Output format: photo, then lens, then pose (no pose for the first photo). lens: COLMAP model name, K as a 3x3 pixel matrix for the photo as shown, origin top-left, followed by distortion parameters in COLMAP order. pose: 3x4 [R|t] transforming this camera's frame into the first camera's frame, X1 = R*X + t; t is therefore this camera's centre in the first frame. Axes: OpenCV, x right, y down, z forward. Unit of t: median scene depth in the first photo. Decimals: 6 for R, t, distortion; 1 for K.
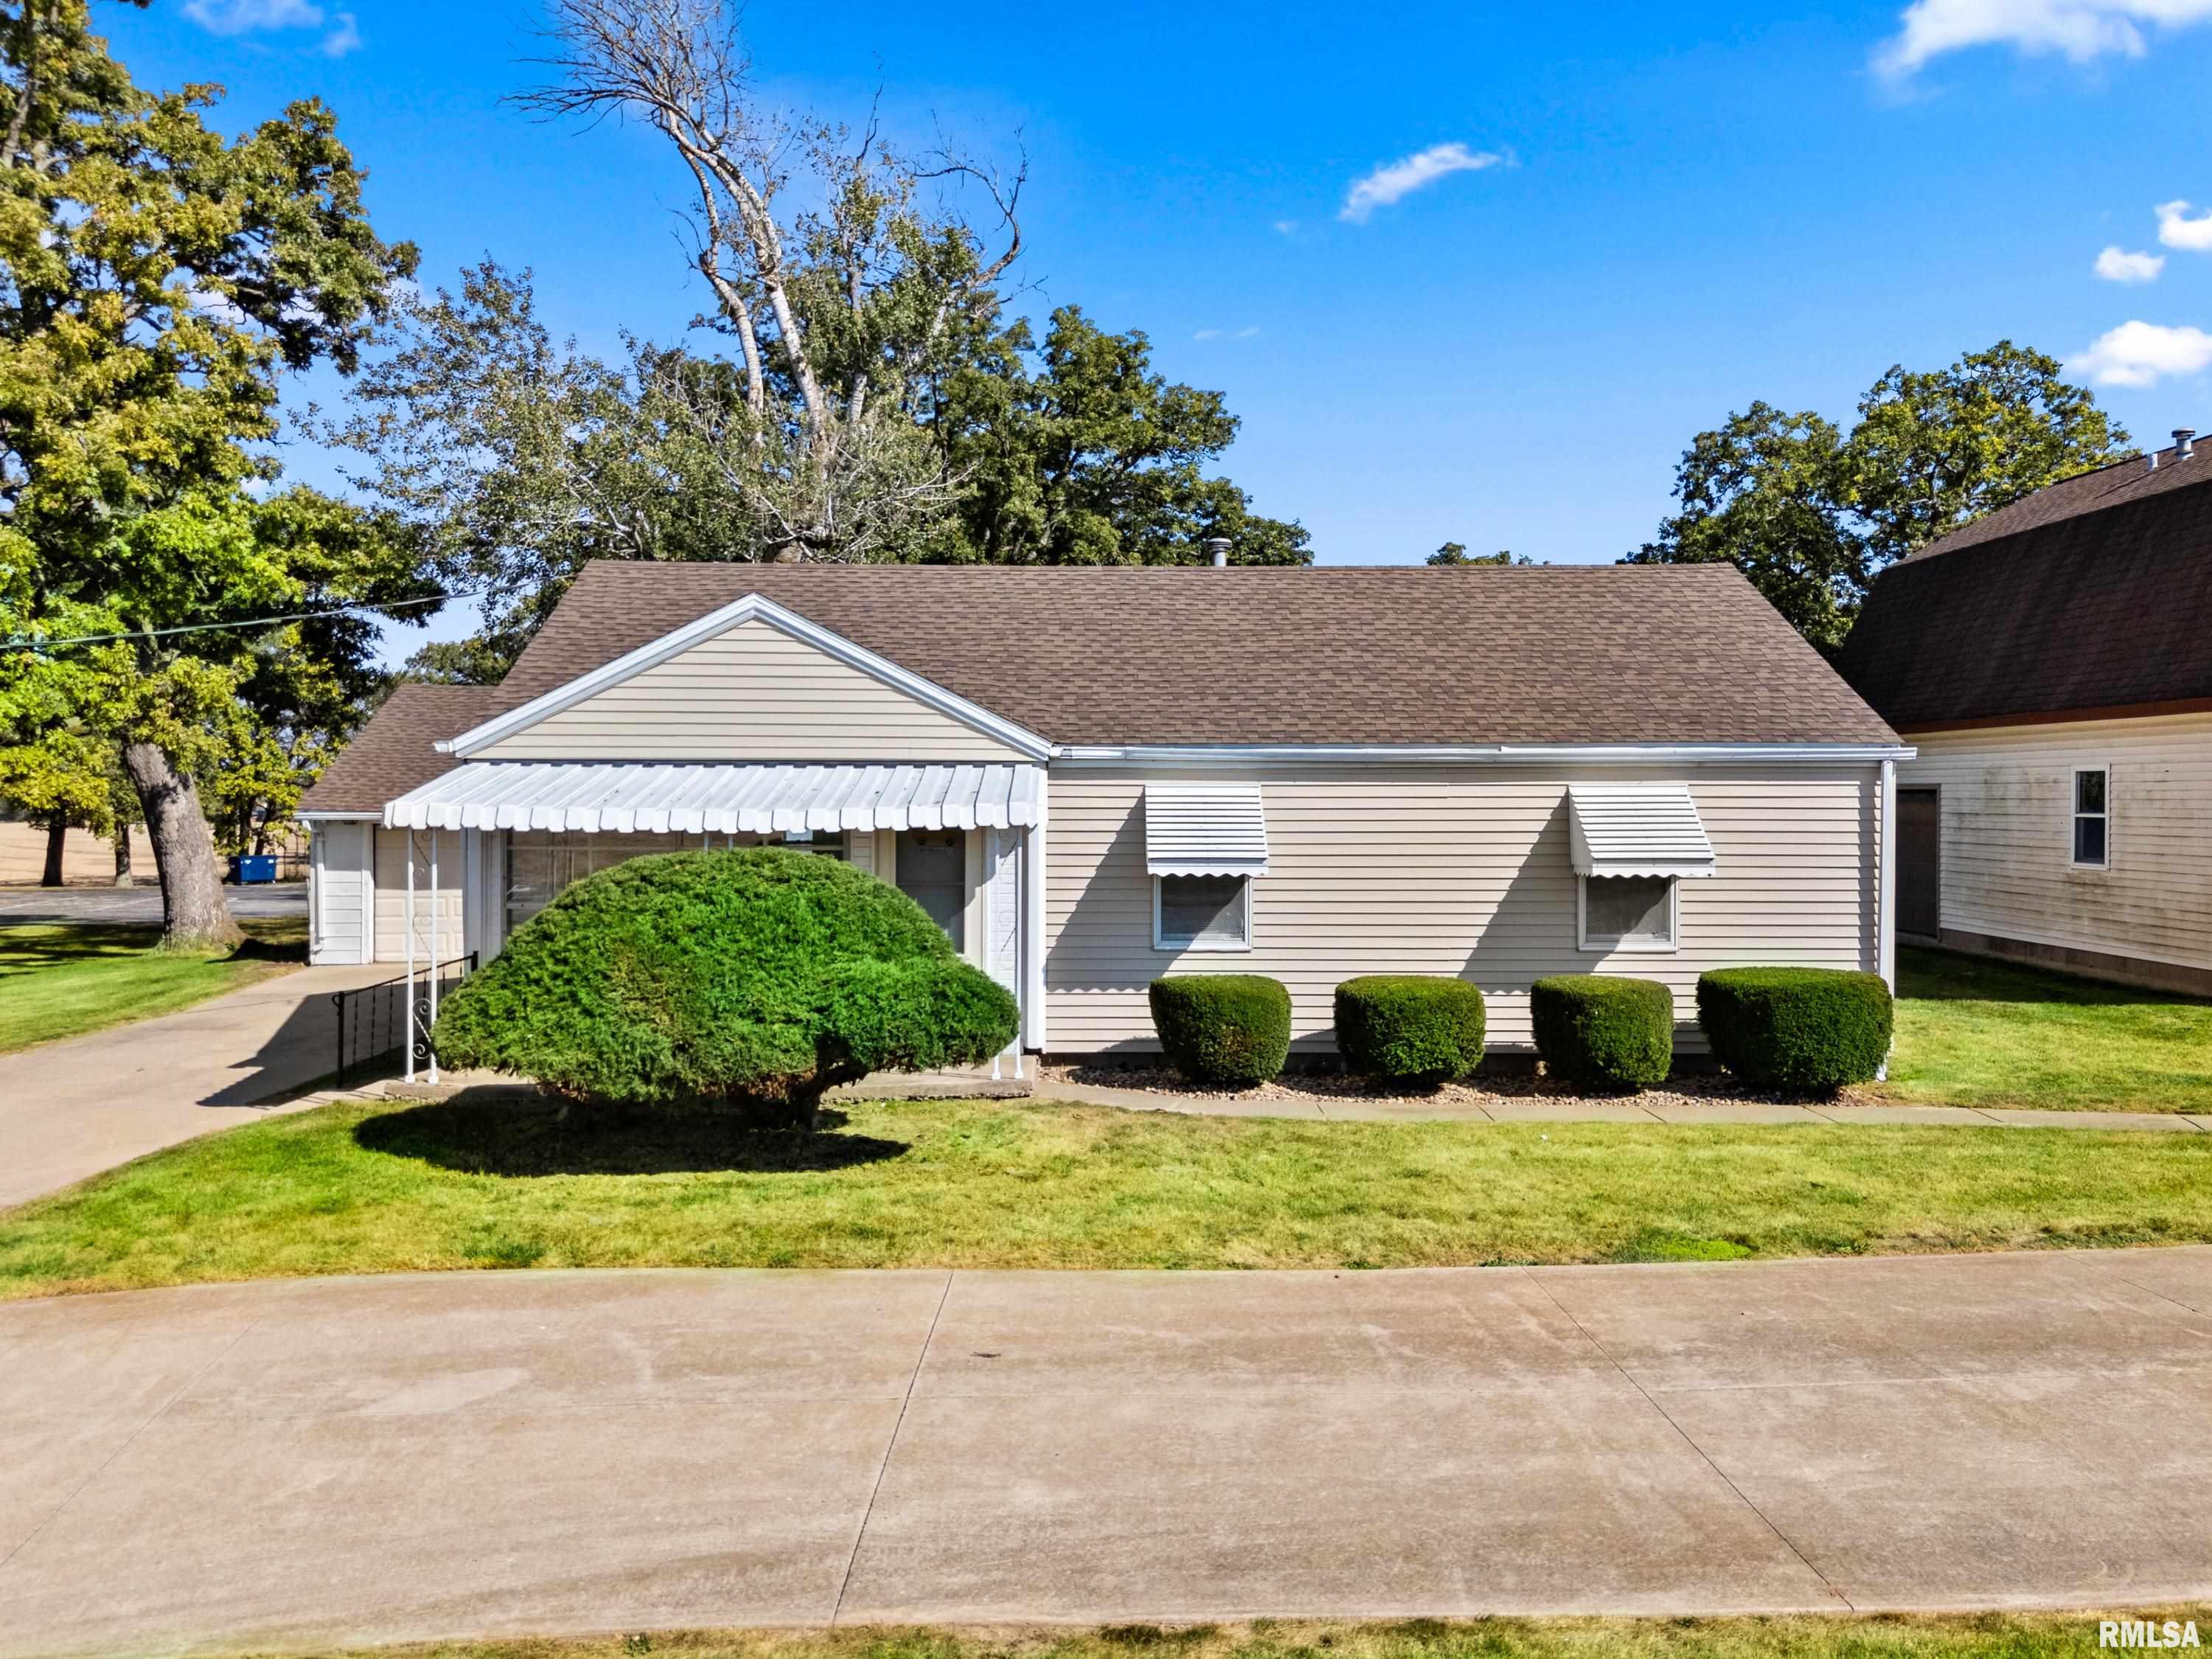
lens RADIAL K [[1725.2, 0, 1111.3], [0, 1725.2, 866.0], [0, 0, 1]] dist [0.061726, -0.064938]
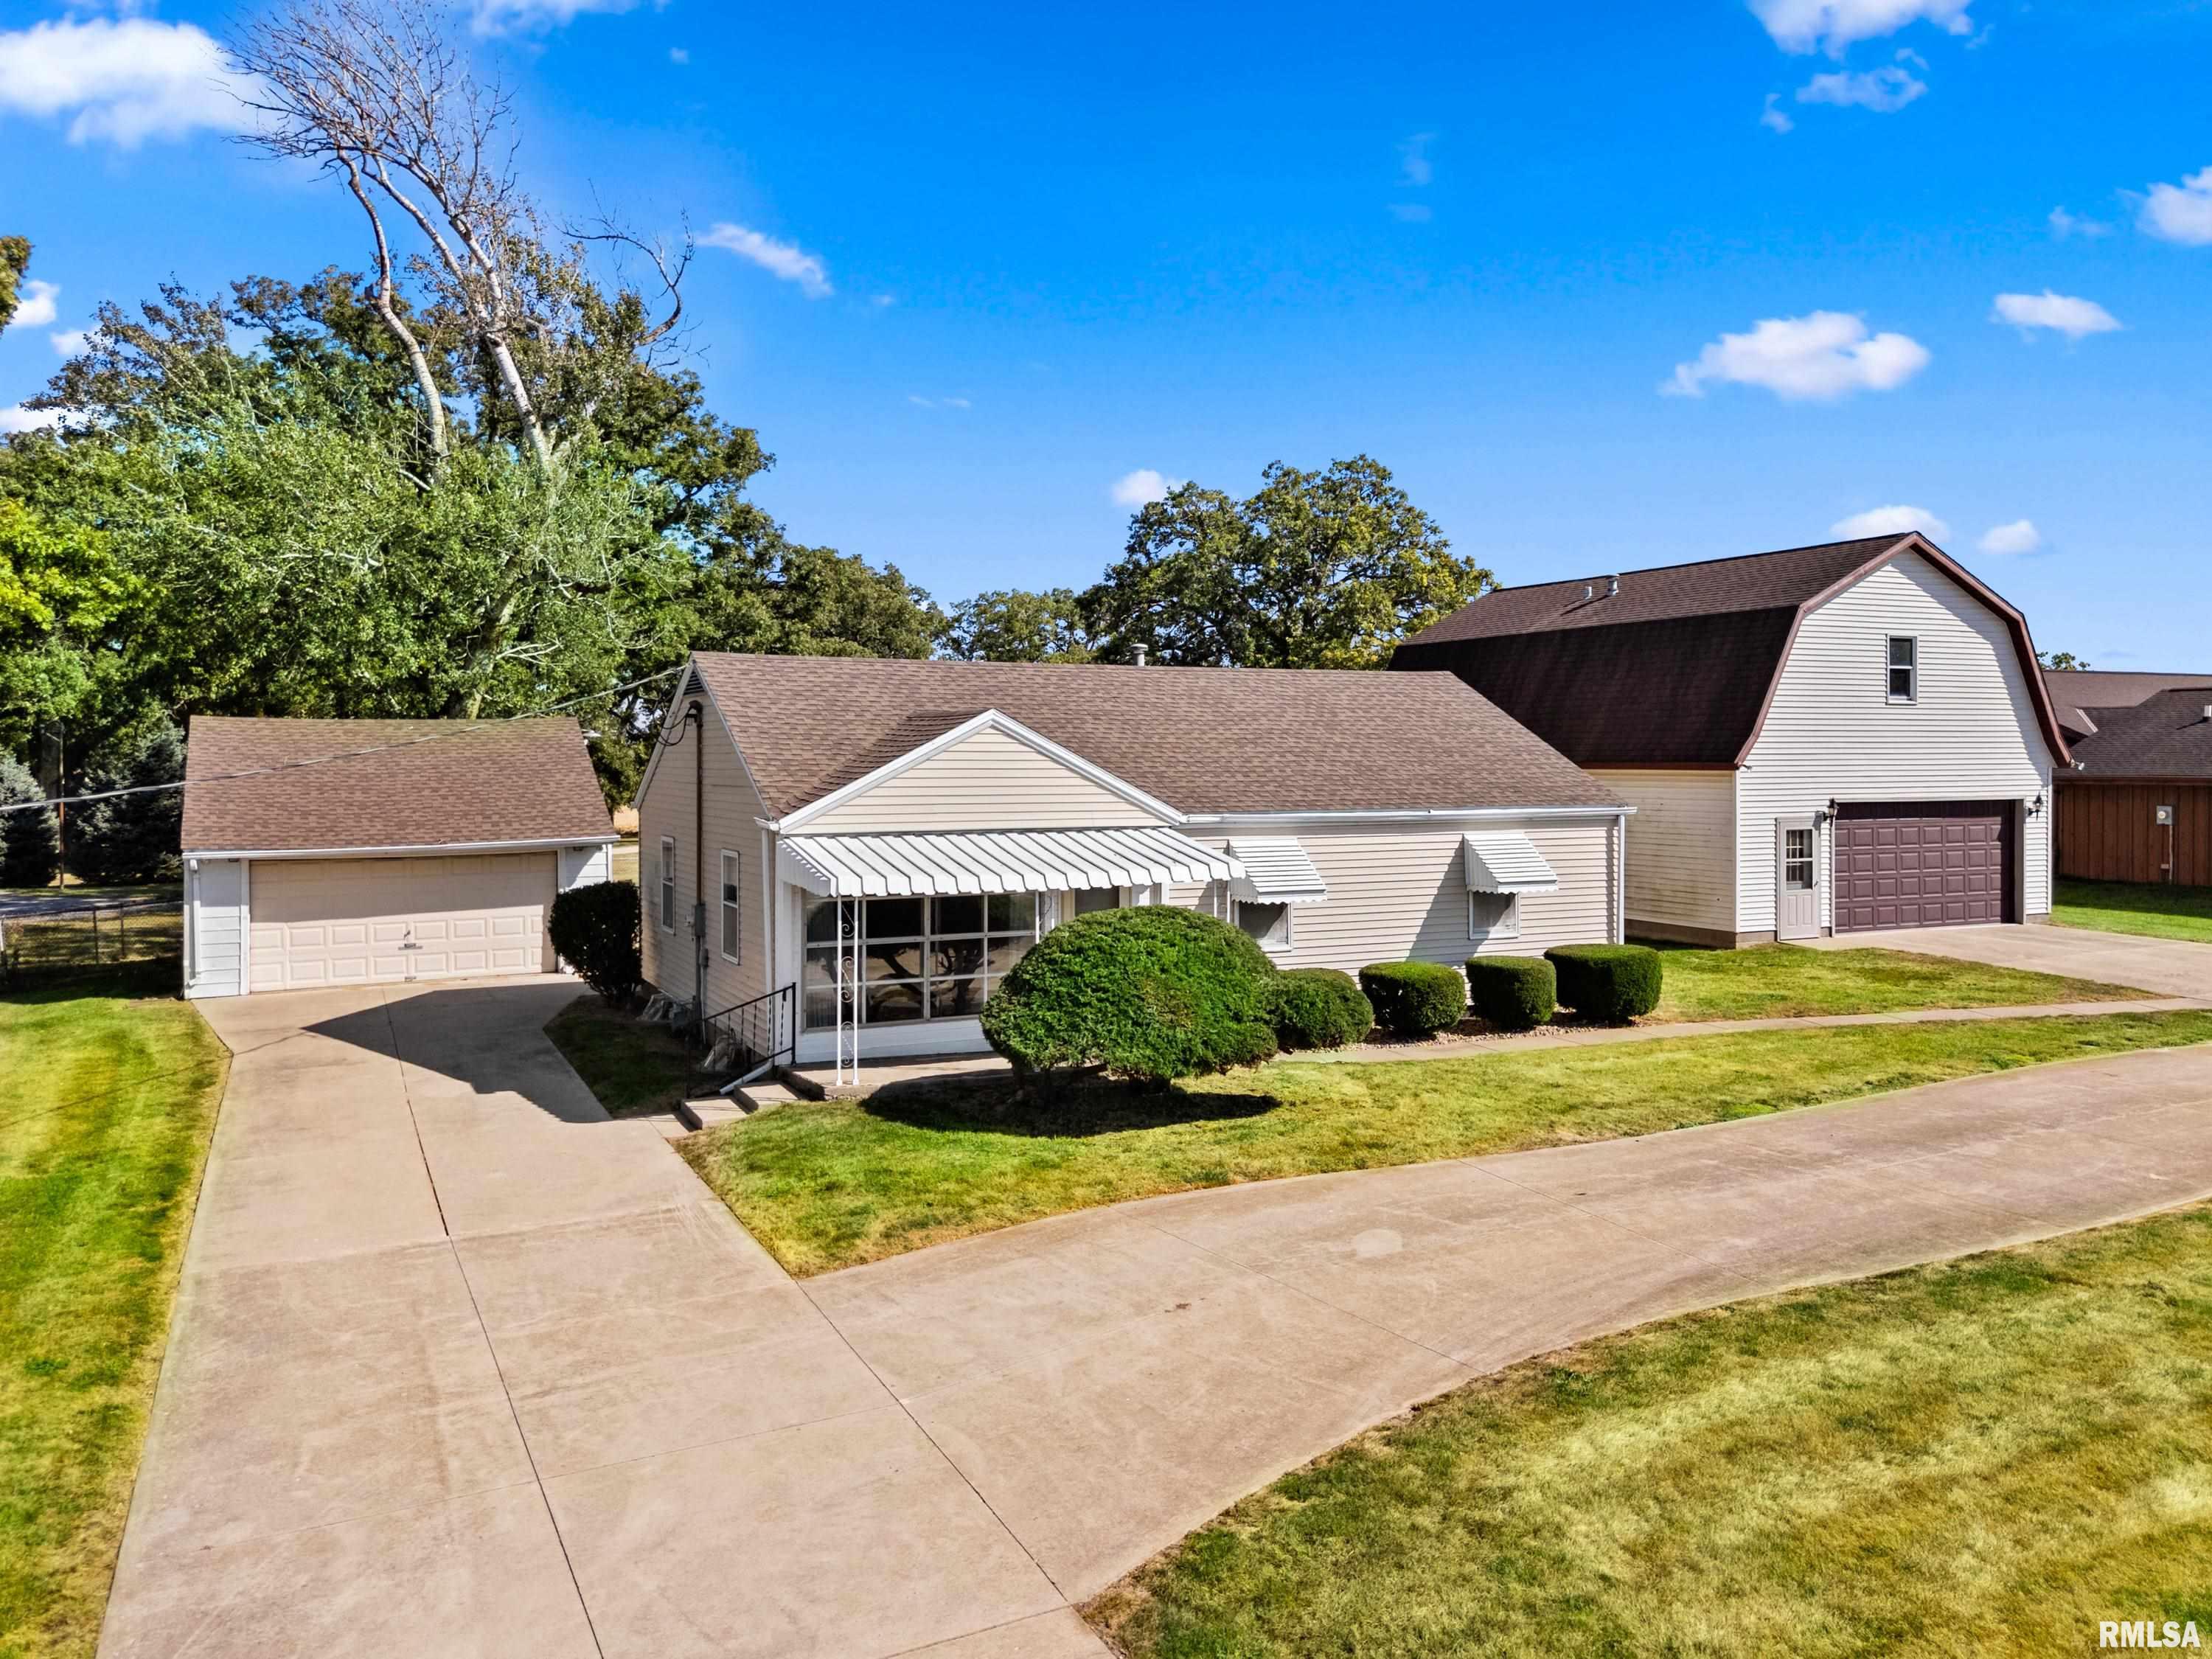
lens RADIAL K [[1632.9, 0, 1106.0], [0, 1632.9, 829.5], [0, 0, 1]] dist [0.079423, -0.092024]
pose [[0.904295, -0.020848, 0.426398, -0.659395], [0.019961, 0.999779, 0.006550, -0.066742], [-0.426440, 0.002589, 0.904512, -0.196428]]
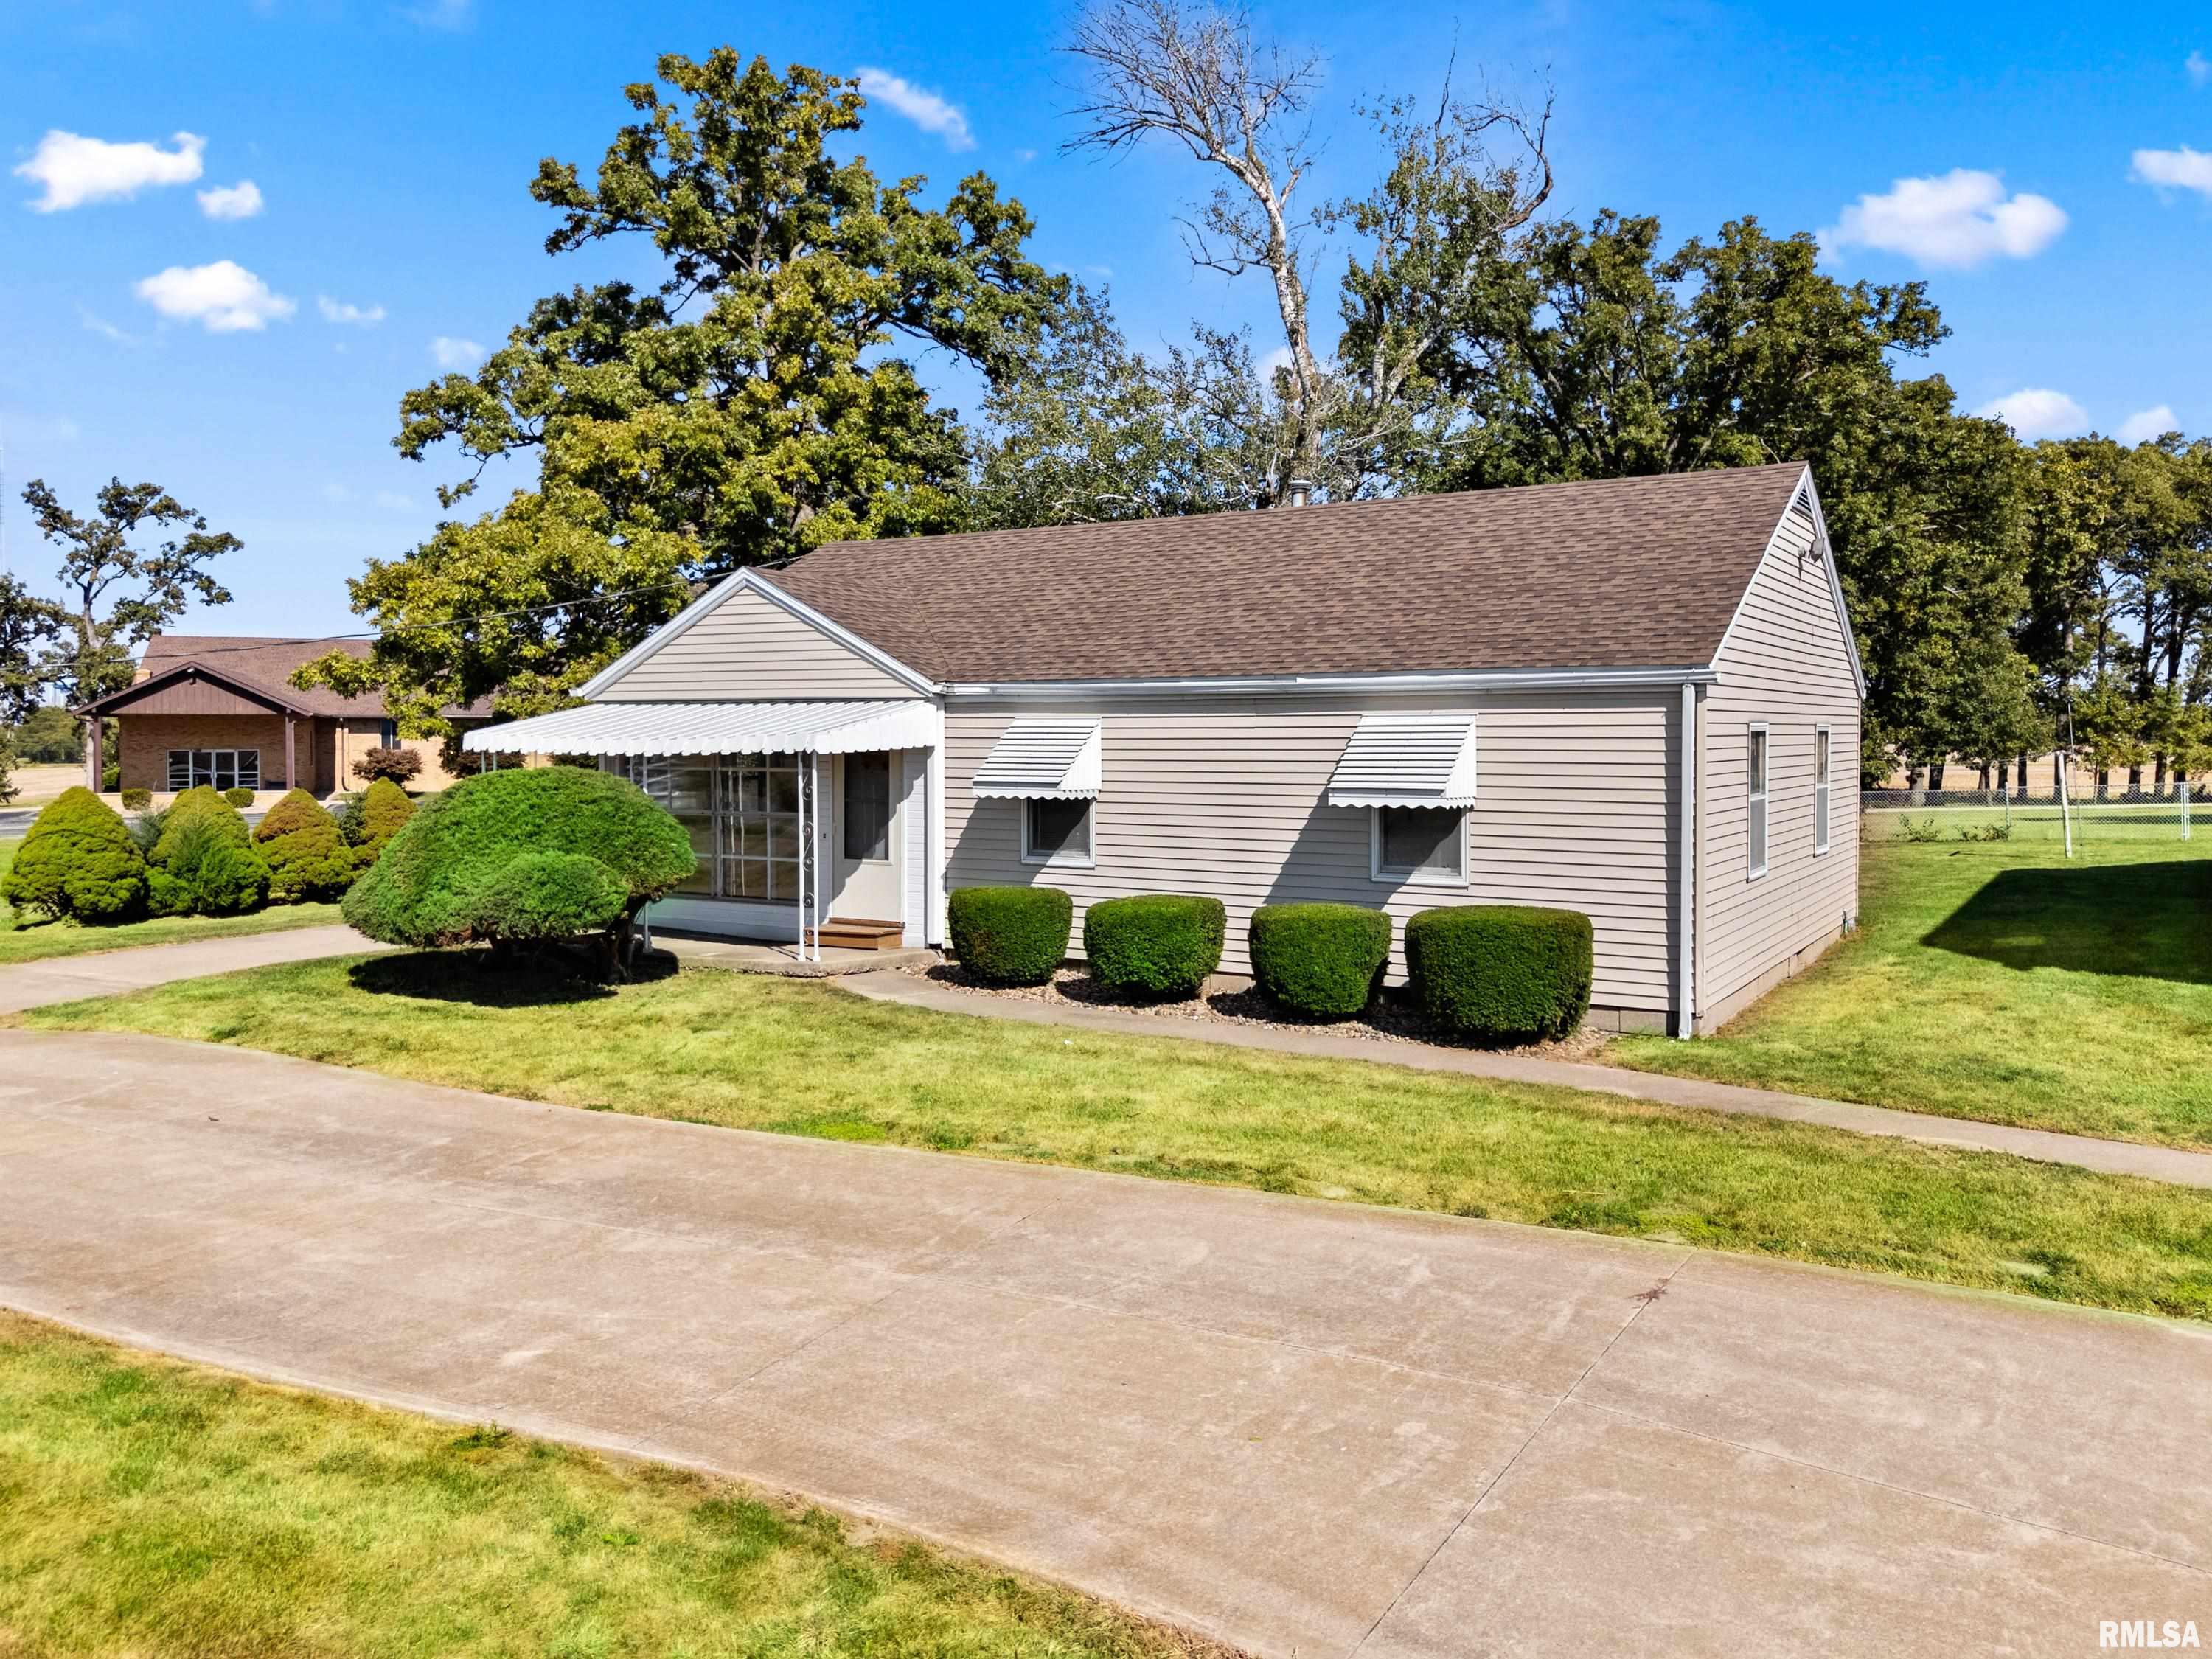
lens RADIAL K [[1672.7, 0, 1111.3], [0, 1672.7, 765.4], [0, 0, 1]] dist [0.112218, -0.113720]
pose [[0.839419, 0.008586, -0.543417, 0.667820], [-0.020962, 0.999643, -0.016587, 0.001642], [0.543081, 0.025314, 0.839299, 0.117429]]
